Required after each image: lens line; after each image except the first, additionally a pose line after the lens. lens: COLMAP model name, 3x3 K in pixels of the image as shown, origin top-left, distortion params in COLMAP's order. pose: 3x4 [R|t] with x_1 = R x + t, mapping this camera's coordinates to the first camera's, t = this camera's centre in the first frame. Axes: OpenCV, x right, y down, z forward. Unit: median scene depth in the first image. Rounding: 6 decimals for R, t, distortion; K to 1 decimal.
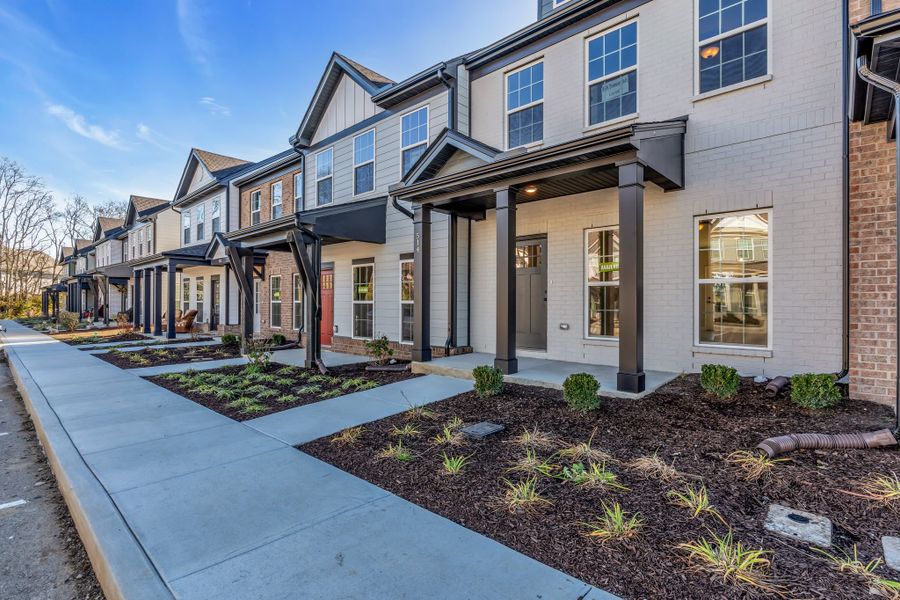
lens RADIAL K [[426.7, 0, 450.0], [0, 426.7, 300.0], [0, 0, 1]] dist [-0.001771, -0.000539]
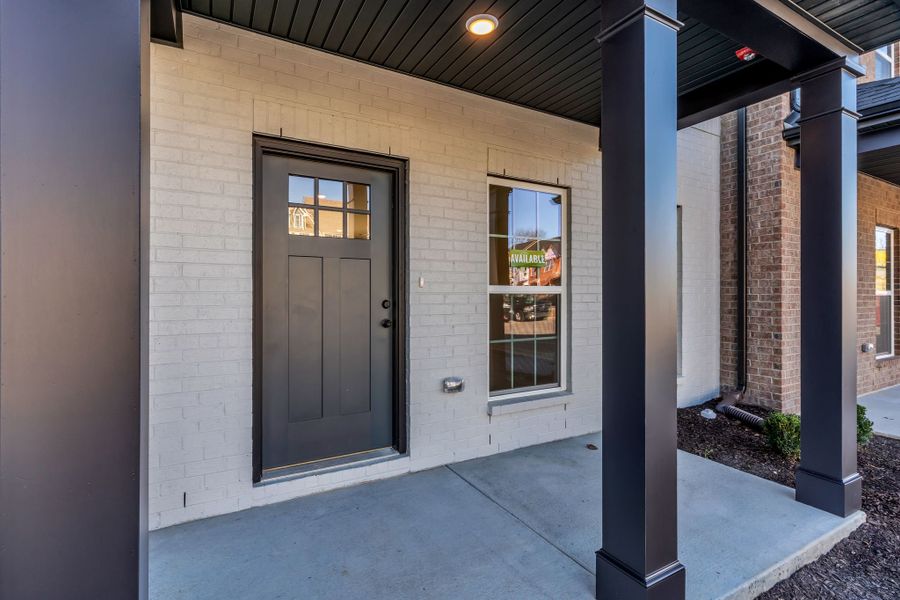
lens RADIAL K [[426.7, 0, 450.0], [0, 426.7, 300.0], [0, 0, 1]] dist [-0.001771, -0.000539]
pose [[0.315665, -0.000974, 0.948870, -0.149006], [-0.003047, 0.999993, 0.002040, -0.025571], [-0.948866, -0.003535, 0.315660, 0.862494]]
